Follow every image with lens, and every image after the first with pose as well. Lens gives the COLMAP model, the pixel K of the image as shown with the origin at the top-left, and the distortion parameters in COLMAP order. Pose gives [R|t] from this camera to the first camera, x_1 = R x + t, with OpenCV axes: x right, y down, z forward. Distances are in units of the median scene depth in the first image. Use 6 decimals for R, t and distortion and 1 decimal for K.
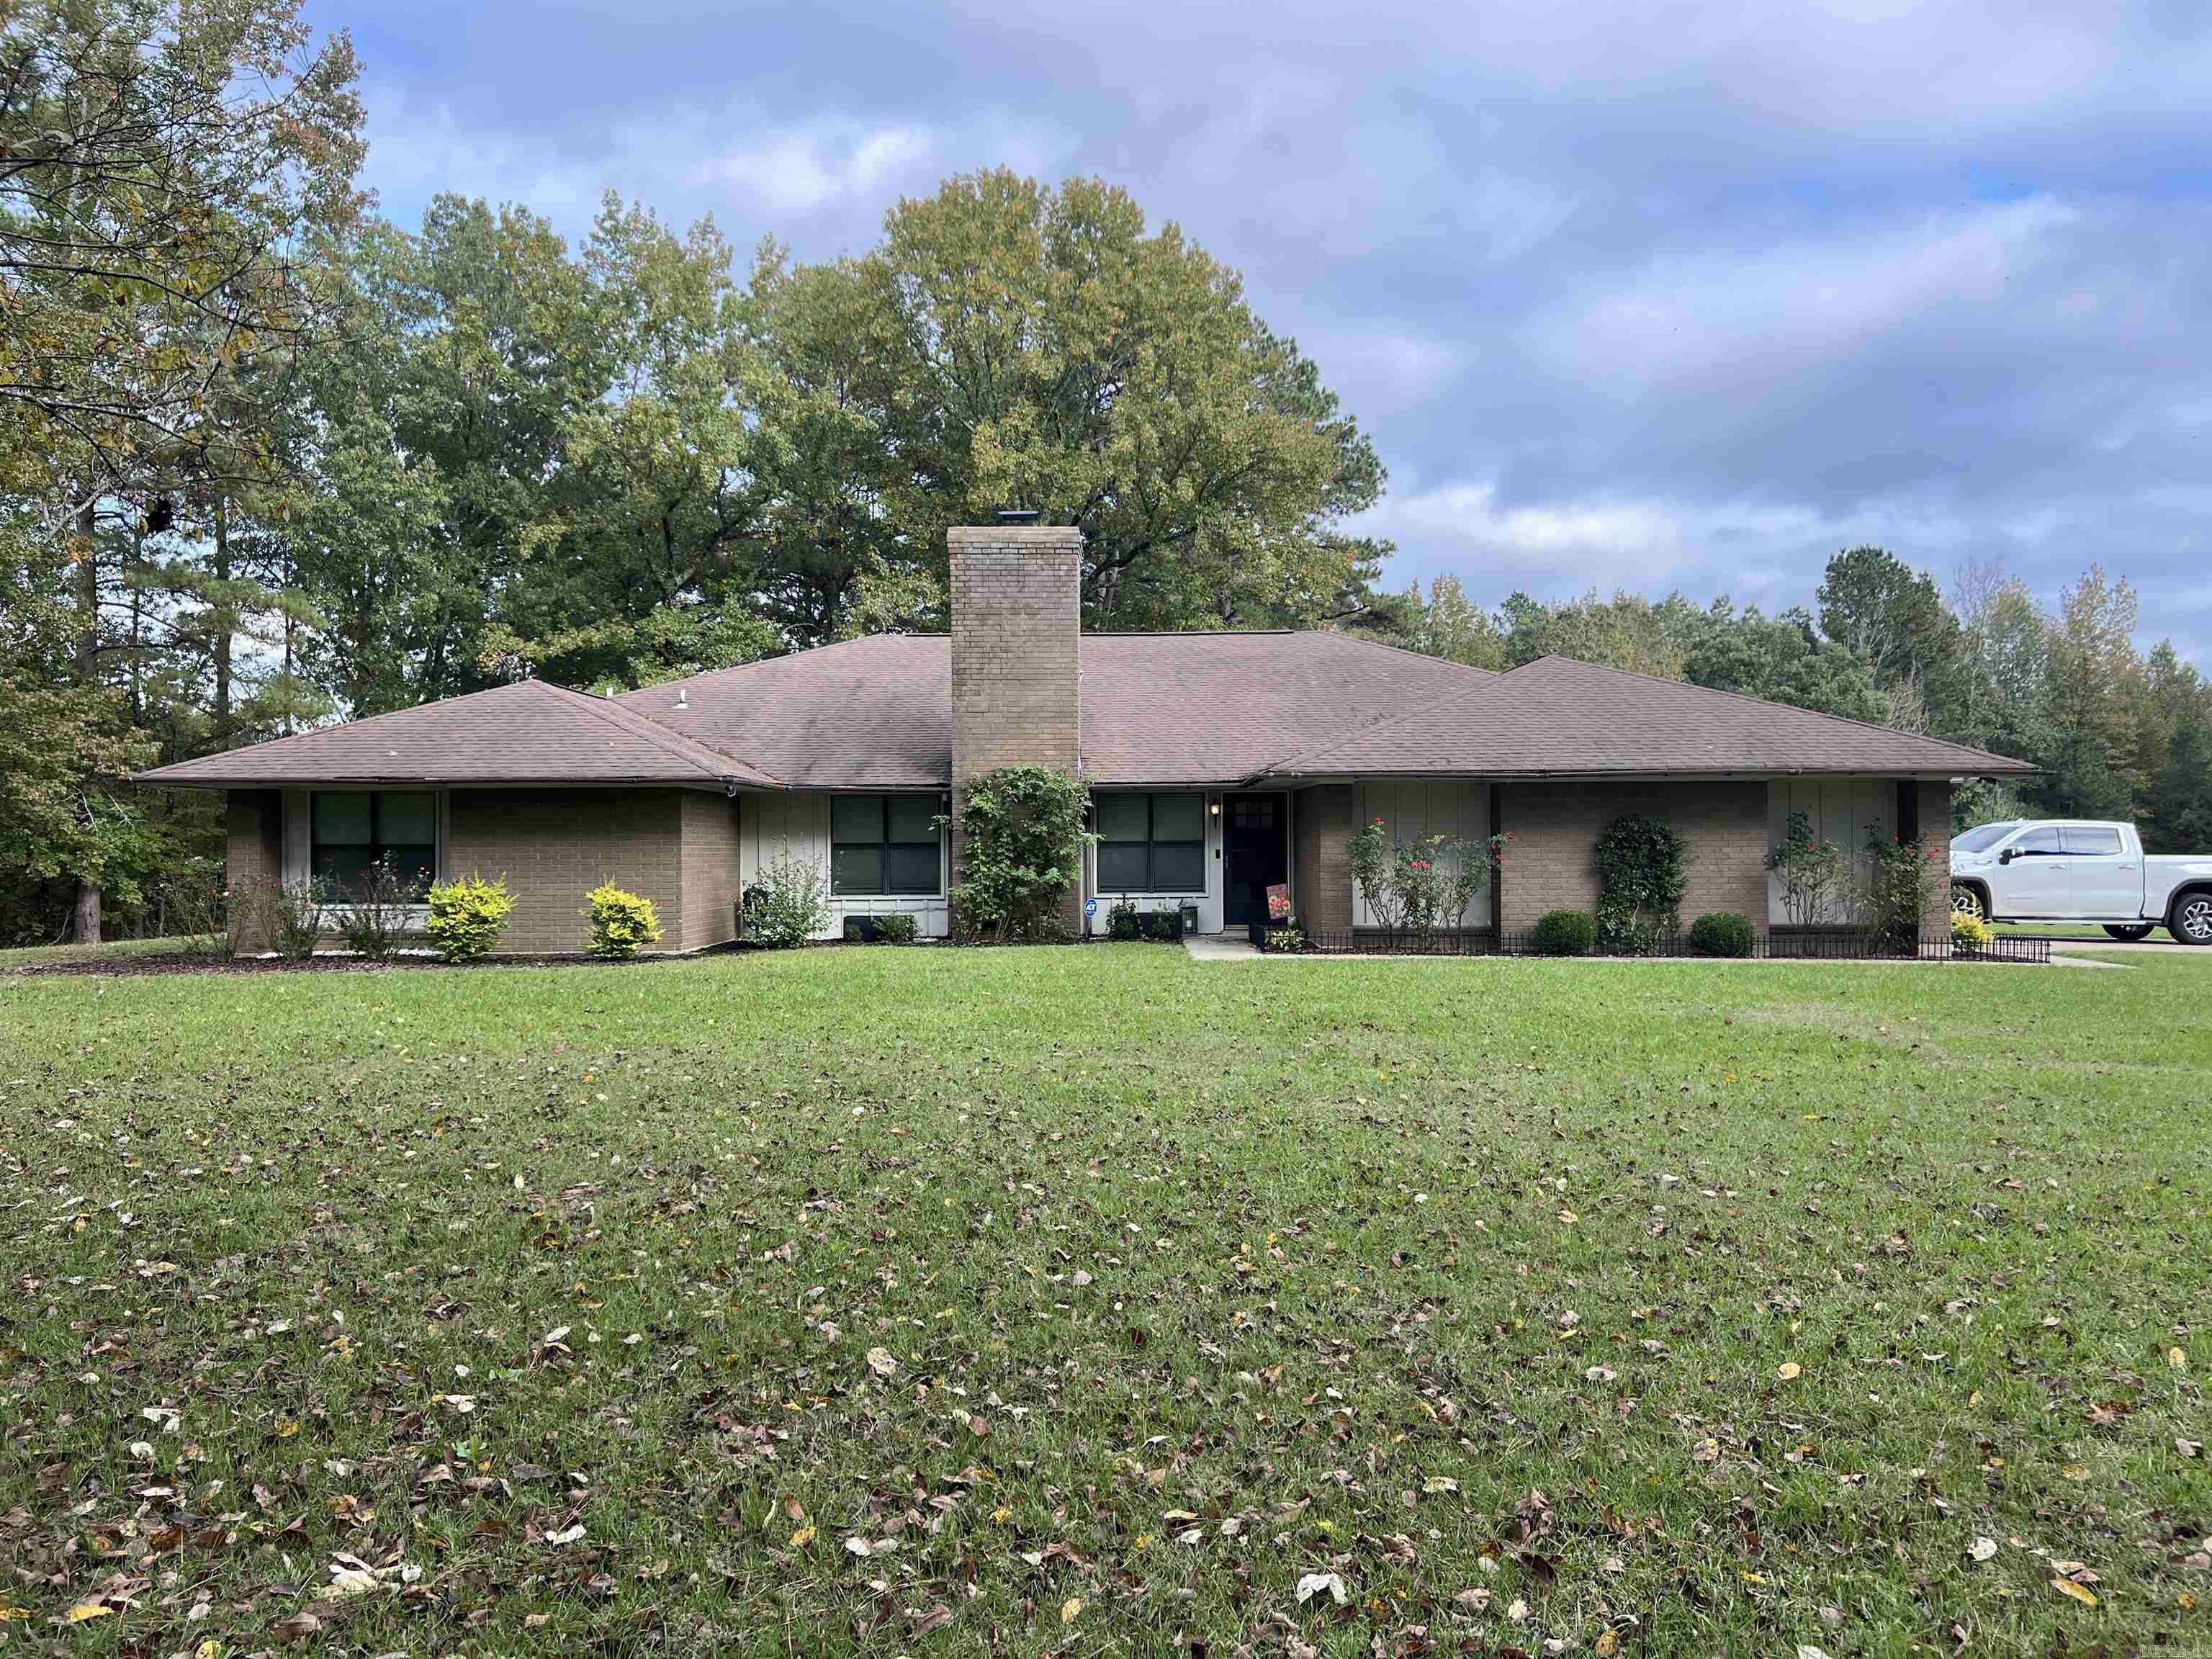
lens RADIAL K [[1675.5, 0, 1106.0], [0, 1675.5, 829.5], [0, 0, 1]] dist [0.049680, -0.045556]
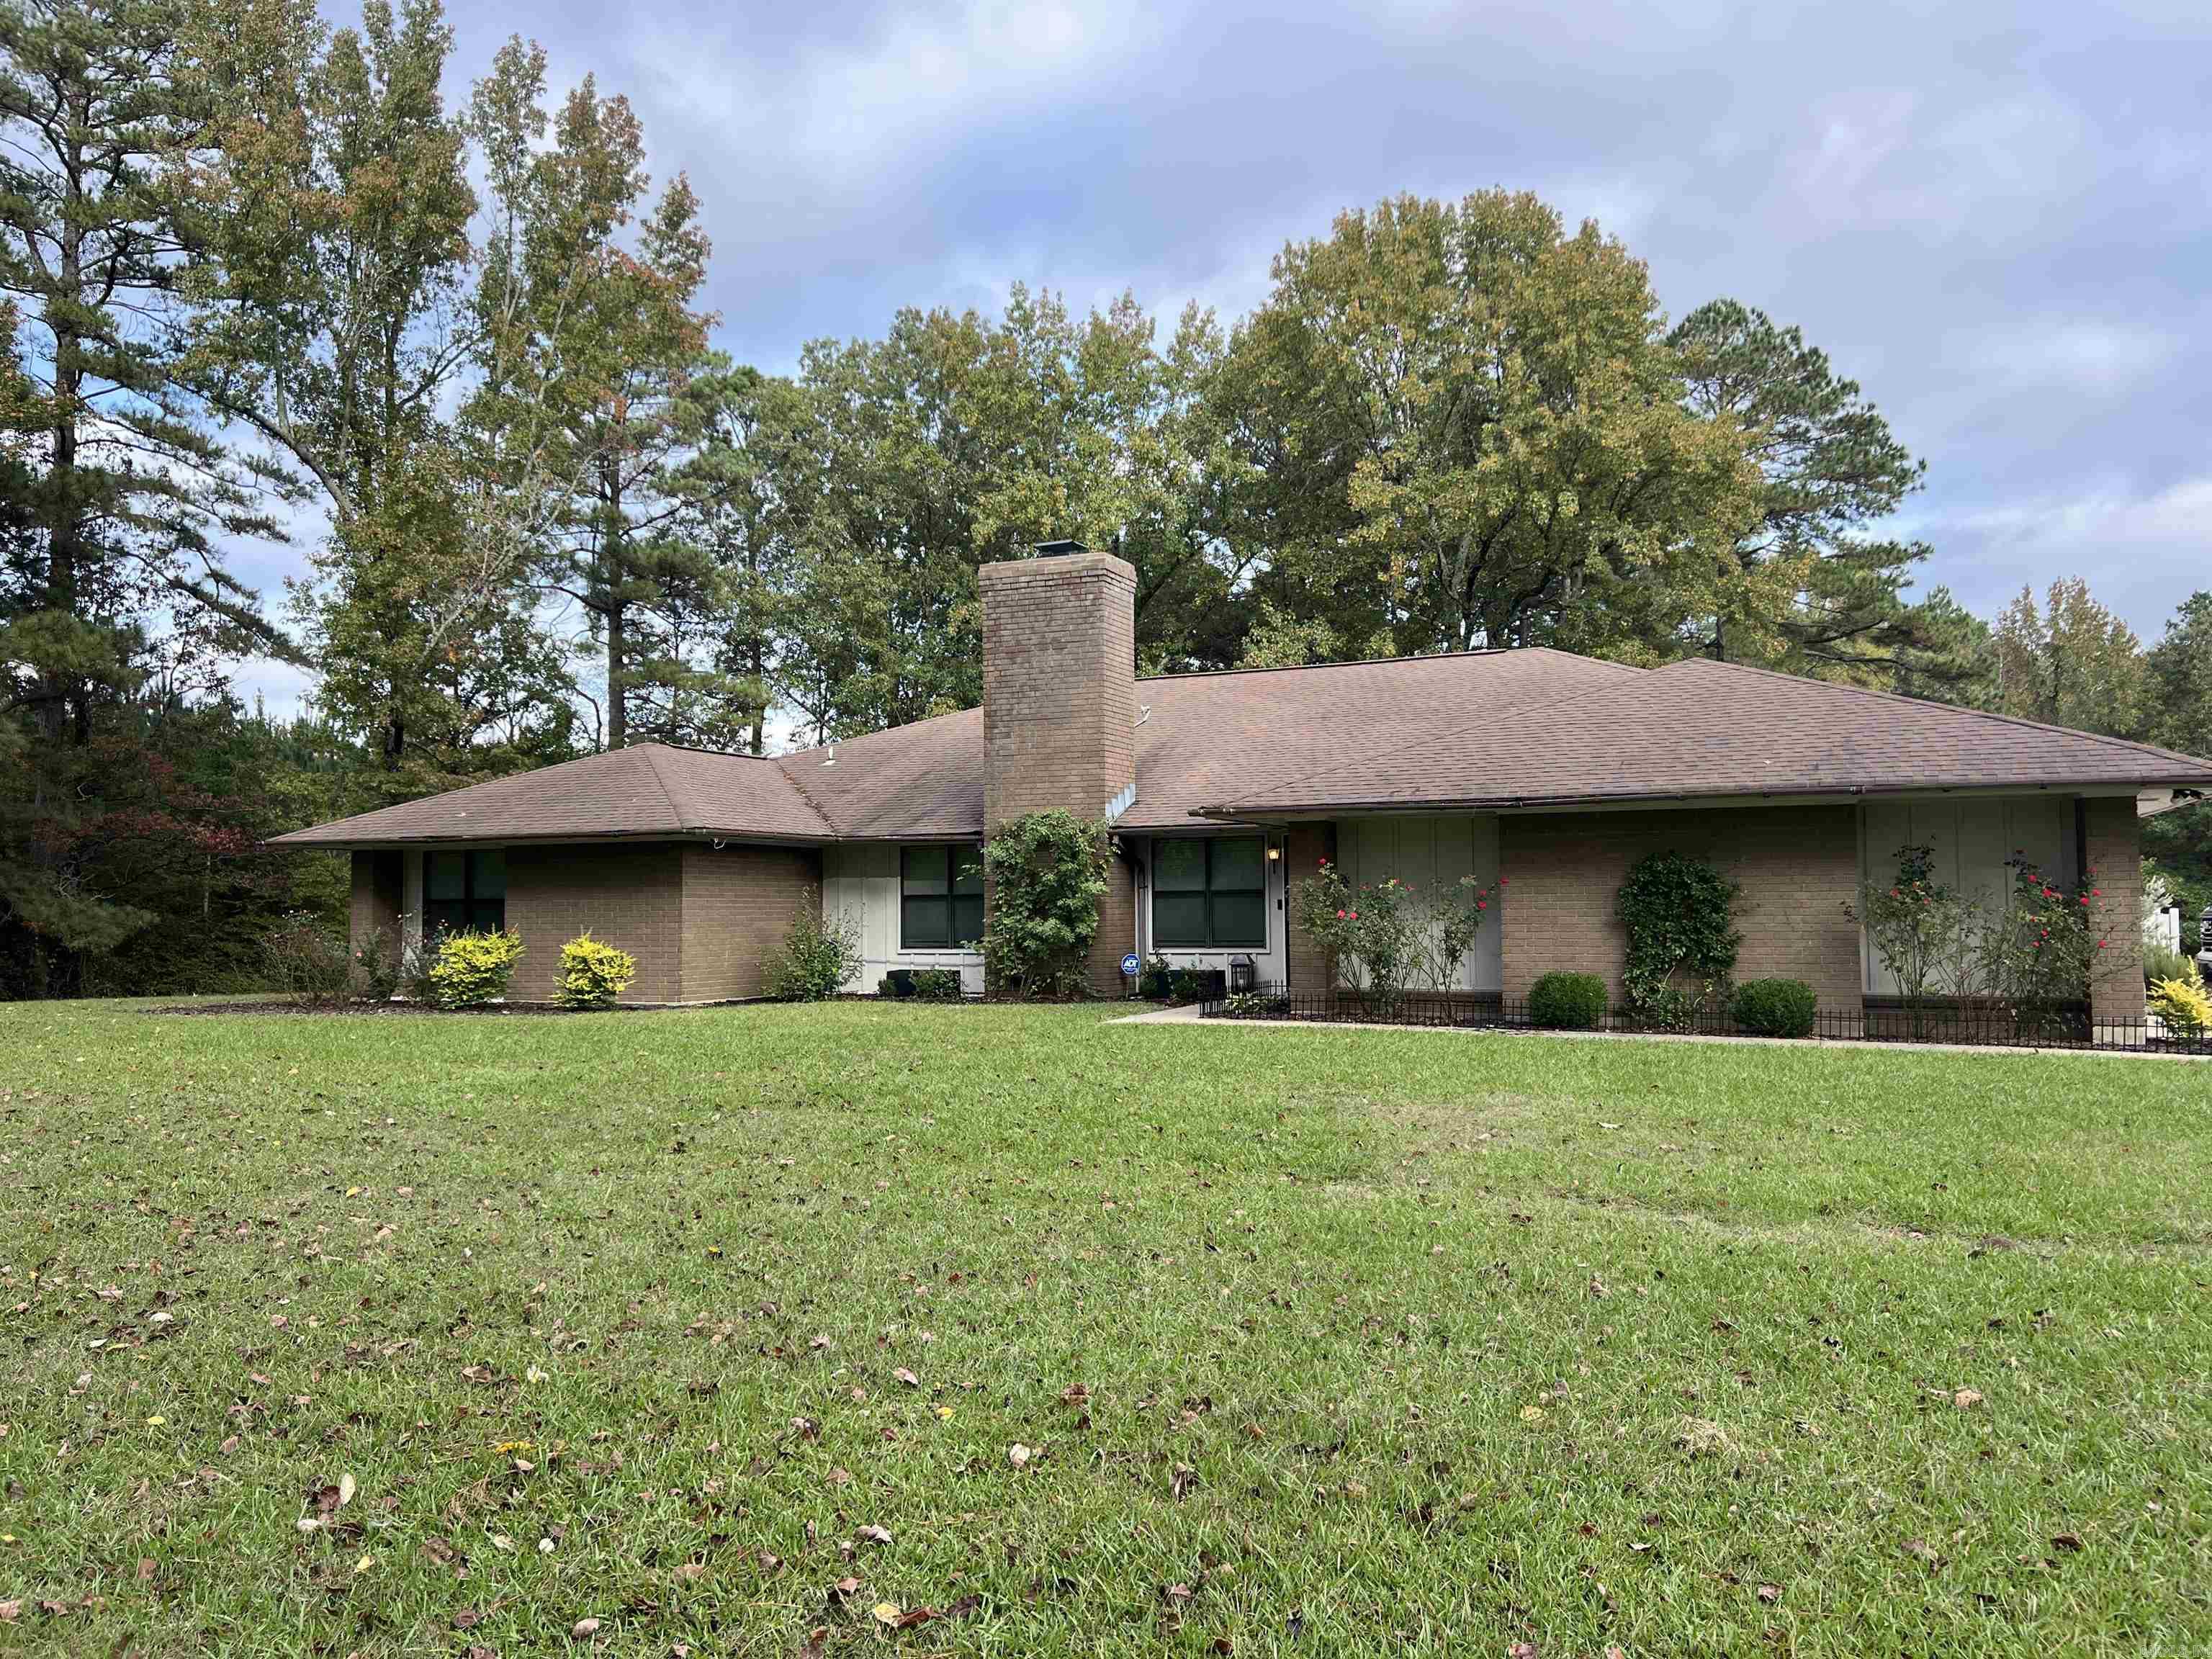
lens RADIAL K [[1645.3, 0, 1105.7], [0, 1645.3, 844.5], [0, 0, 1]] dist [0.031044, -0.005511]
pose [[0.917402, -0.018748, -0.397521, 0.338623], [0.008613, 0.999591, -0.027266, 0.005878], [0.397869, 0.021589, 0.917188, 0.169168]]
